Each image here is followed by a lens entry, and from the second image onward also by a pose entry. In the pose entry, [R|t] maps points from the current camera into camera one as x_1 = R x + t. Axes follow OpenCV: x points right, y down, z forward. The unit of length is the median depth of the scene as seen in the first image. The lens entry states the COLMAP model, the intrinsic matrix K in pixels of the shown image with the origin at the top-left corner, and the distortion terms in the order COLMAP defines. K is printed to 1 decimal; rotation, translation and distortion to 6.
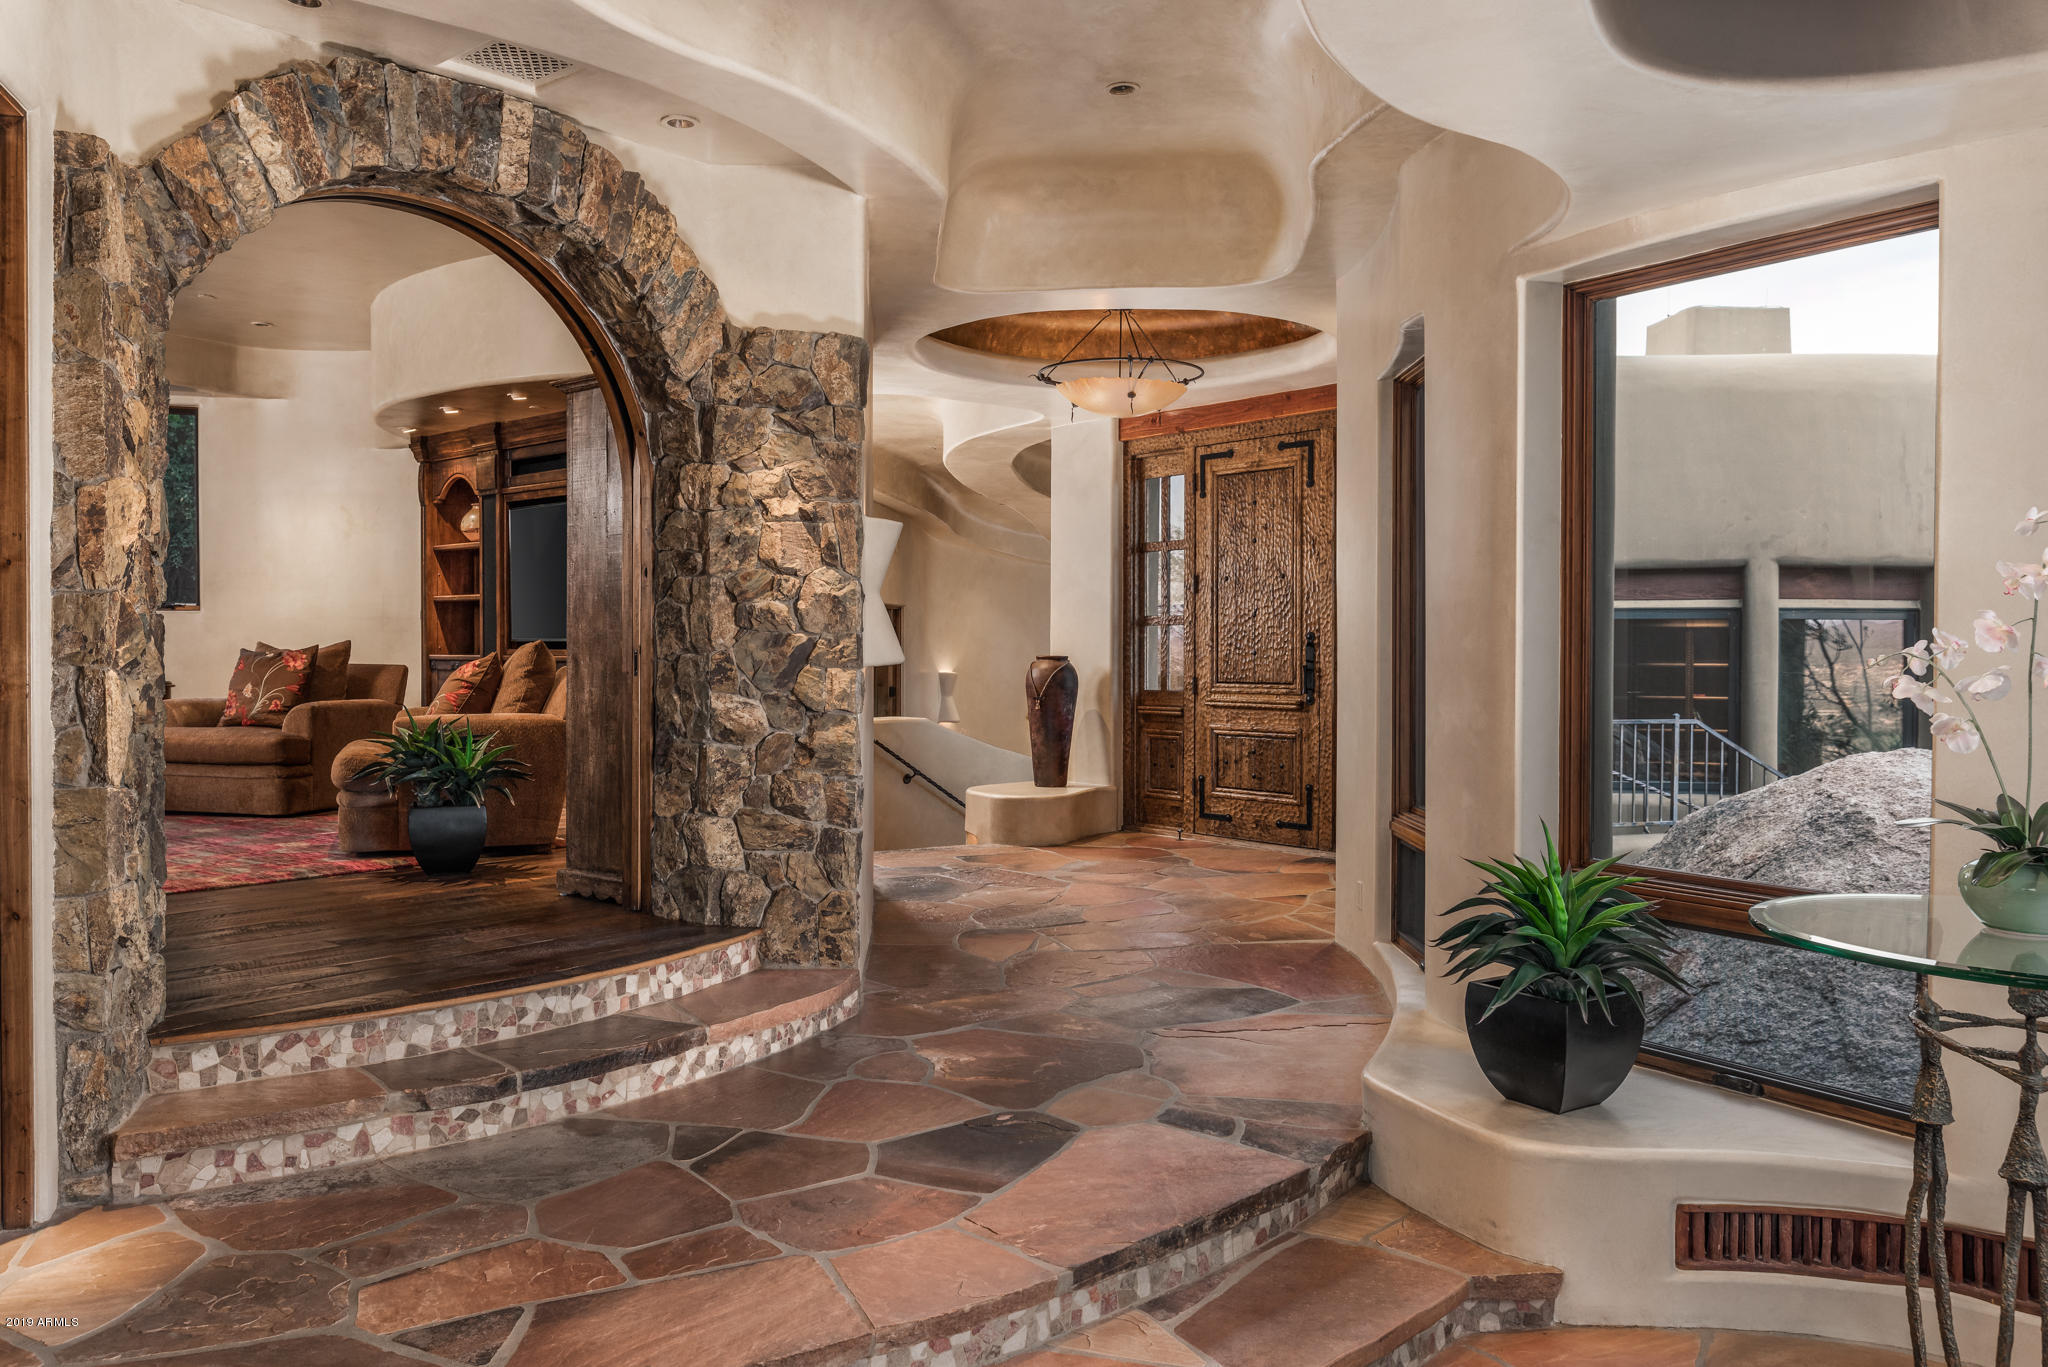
lens RADIAL K [[1590.5, 0, 1037.8], [0, 1590.5, 650.7], [0, 0, 1]] dist [0.004672, 0.001010]
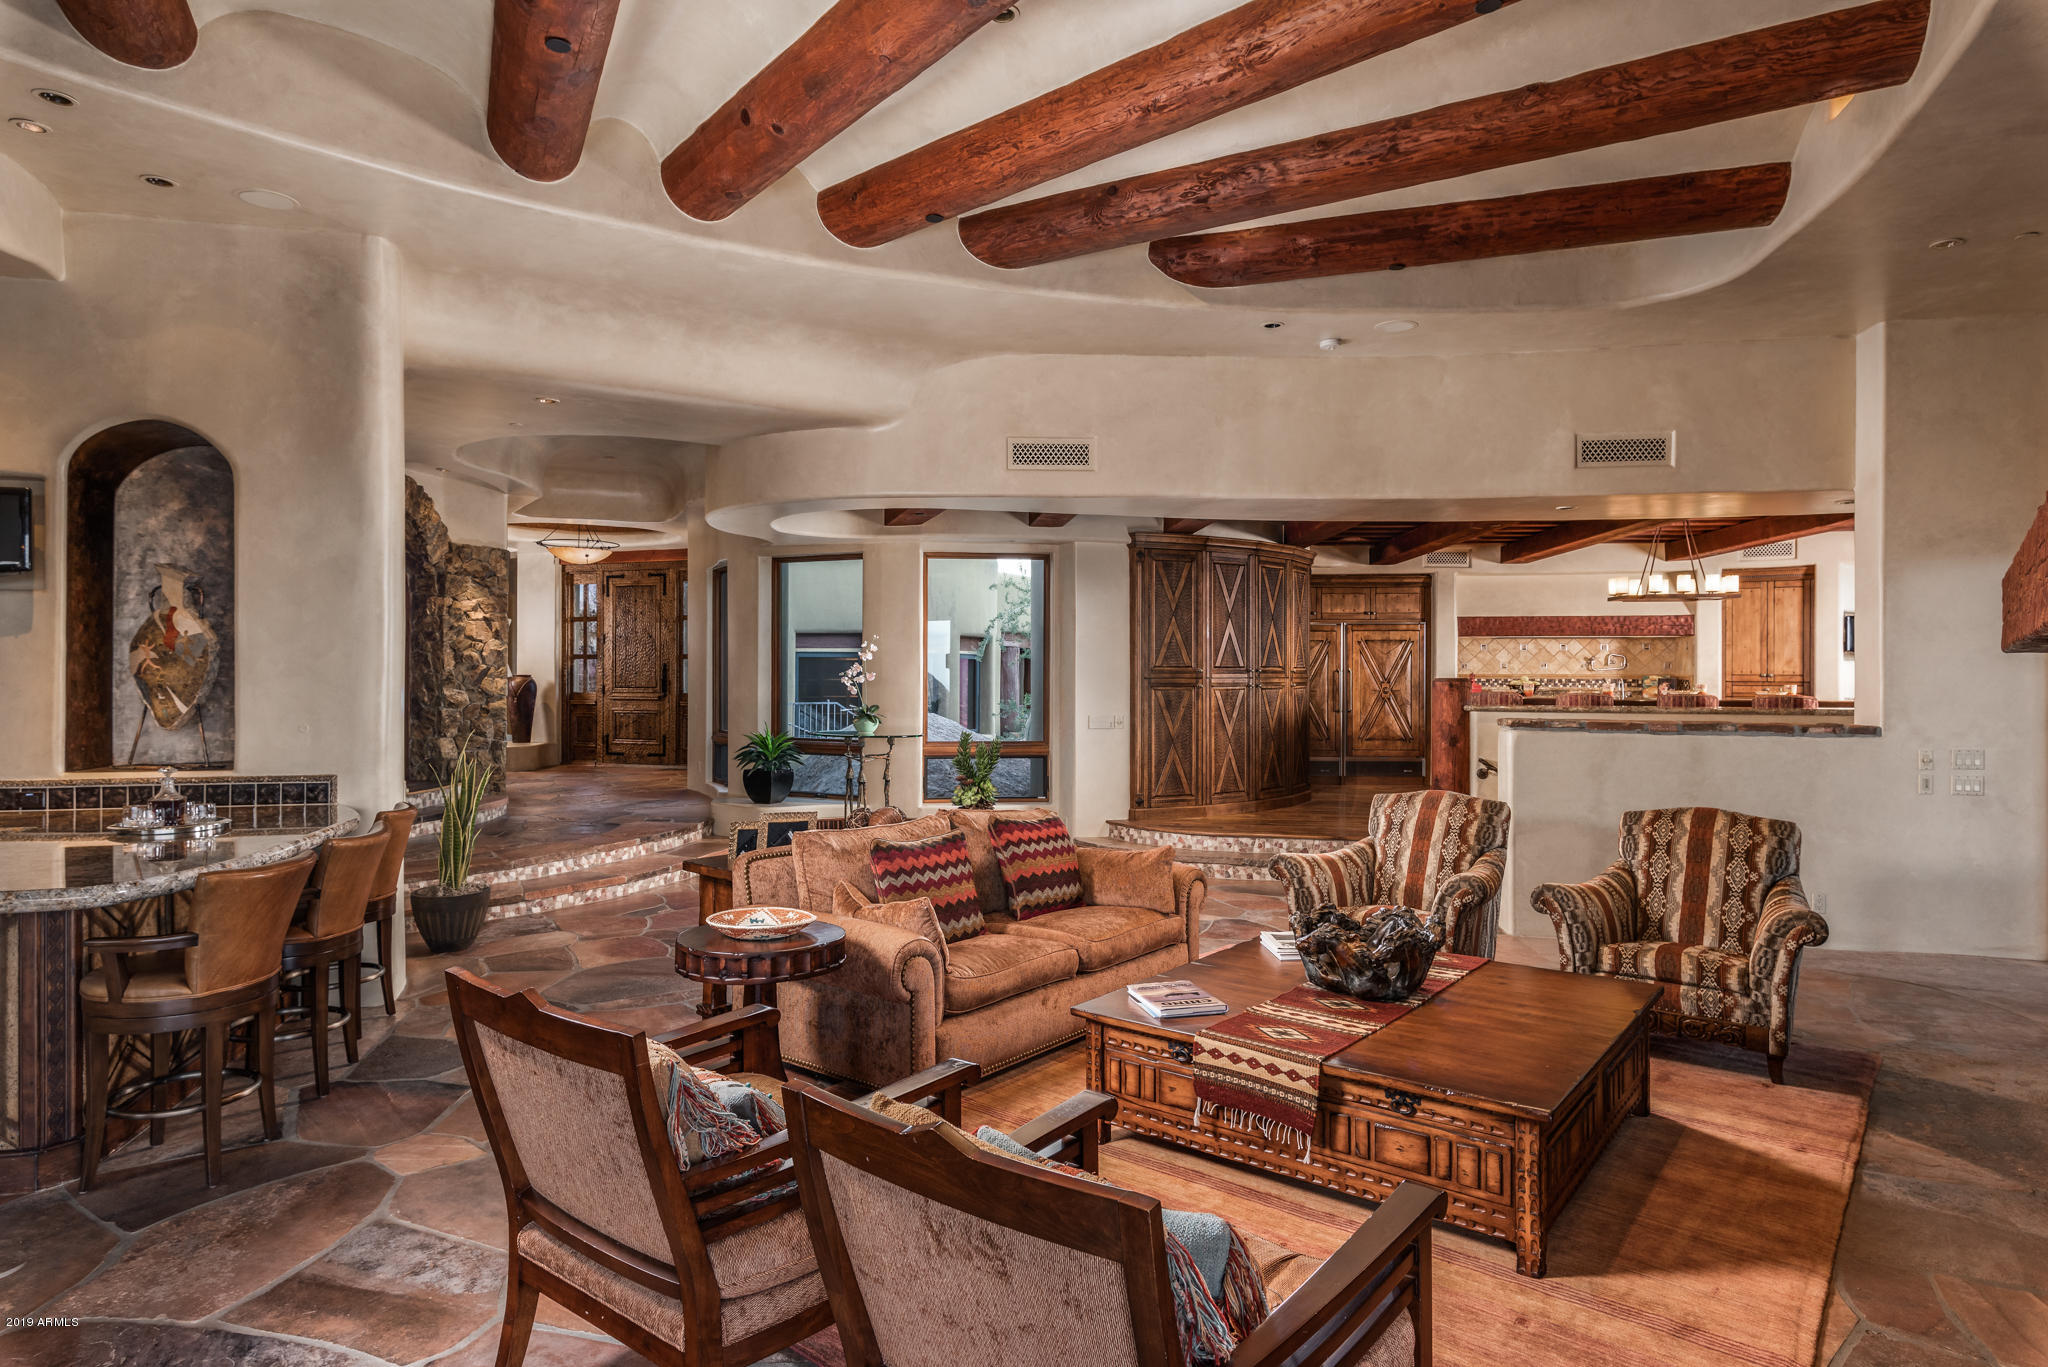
lens RADIAL K [[1168.5, 0, 1024.0], [0, 1168.5, 683.5], [0, 0, 1]] dist [0.001138, 0.000498]
pose [[0.871779, -0.005004, 0.489875, -0.310357], [0.000800, 0.999961, 0.008792, 0.003525], [-0.489899, -0.007273, 0.871749, -1.060407]]
